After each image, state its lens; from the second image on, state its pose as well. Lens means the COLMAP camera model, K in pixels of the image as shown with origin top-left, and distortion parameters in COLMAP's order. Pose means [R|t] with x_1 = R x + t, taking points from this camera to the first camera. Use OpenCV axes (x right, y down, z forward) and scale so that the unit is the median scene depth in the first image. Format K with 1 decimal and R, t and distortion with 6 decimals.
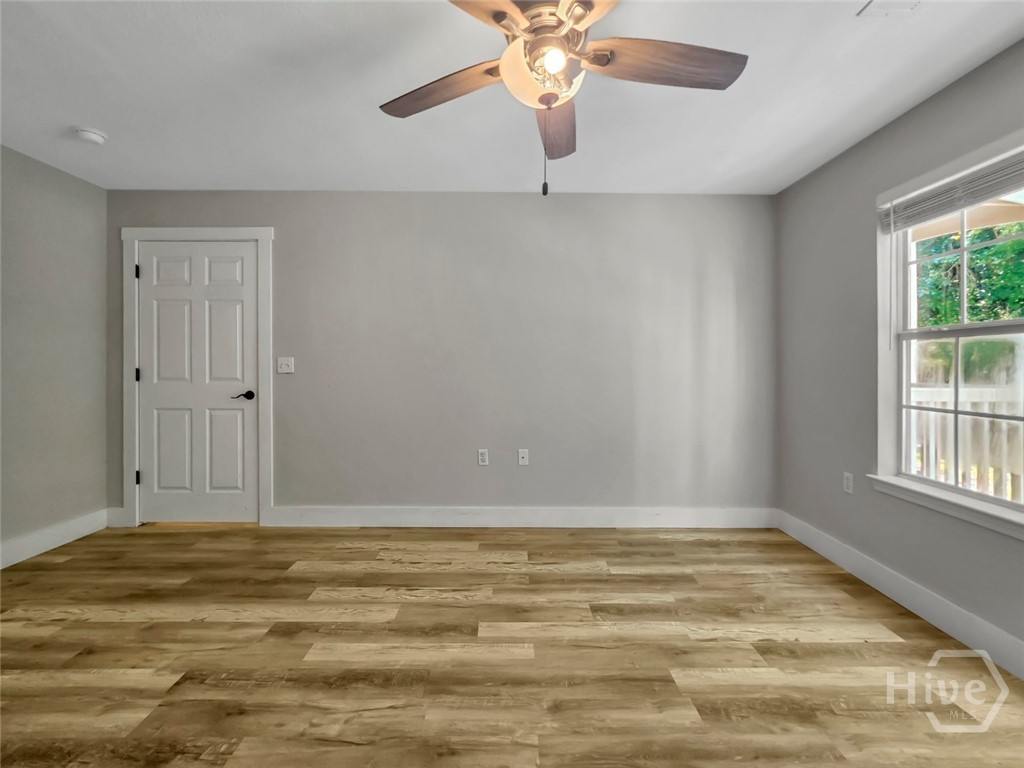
lens RADIAL K [[429.1, 0, 525.1], [0, 429.1, 355.9], [0, 0, 1]] dist [-0.004355, 0.000834]
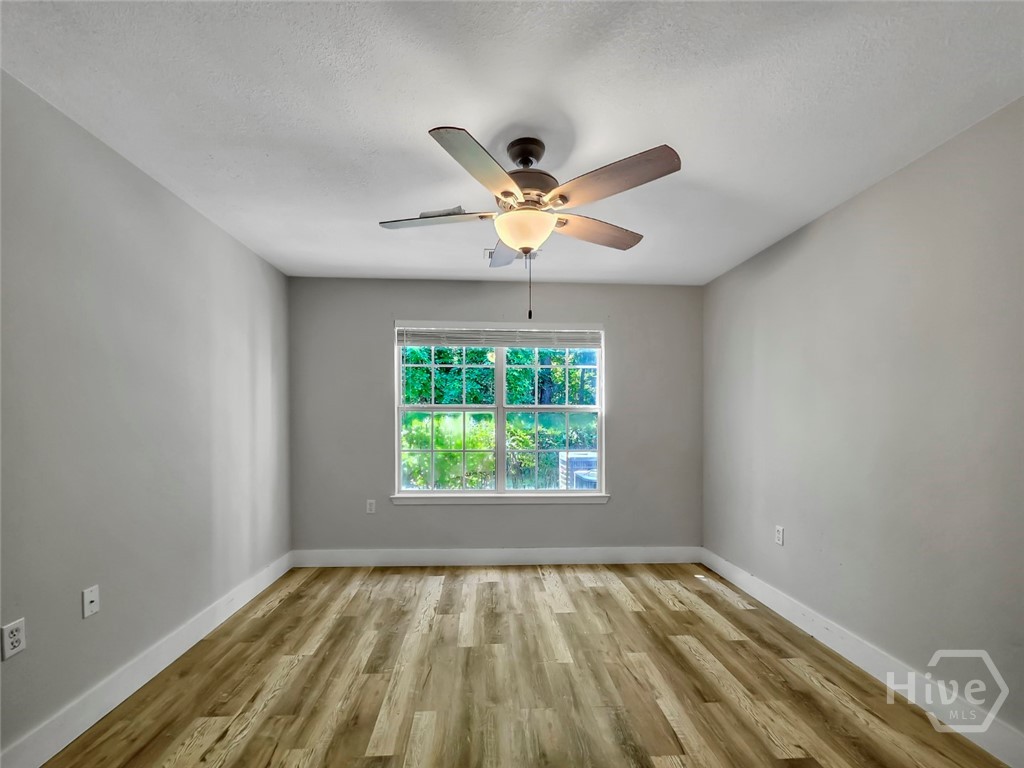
lens RADIAL K [[429.1, 0, 491.1], [0, 429.1, 411.6], [0, 0, 1]] dist [-0.004355, 0.000834]
pose [[-0.006823, 0.007166, 0.999951, -0.816211], [-0.024147, 0.999682, -0.007329, -0.034266], [-0.999685, -0.024196, -0.006648, 0.680141]]
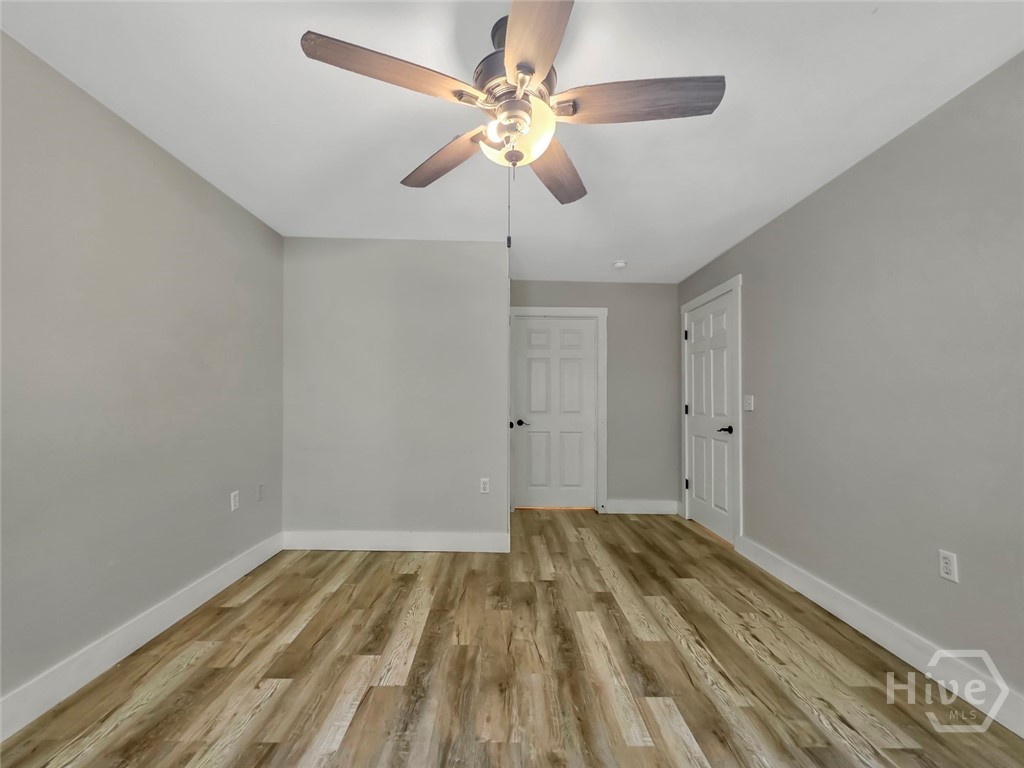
lens RADIAL K [[429.1, 0, 502.7], [0, 429.1, 387.6], [0, 0, 1]] dist [-0.004355, 0.000834]
pose [[-0.013735, -0.033769, -0.999335, 0.687284], [0.013433, 0.999333, -0.033954, 0.016481], [0.999815, -0.013891, -0.013272, 0.592812]]
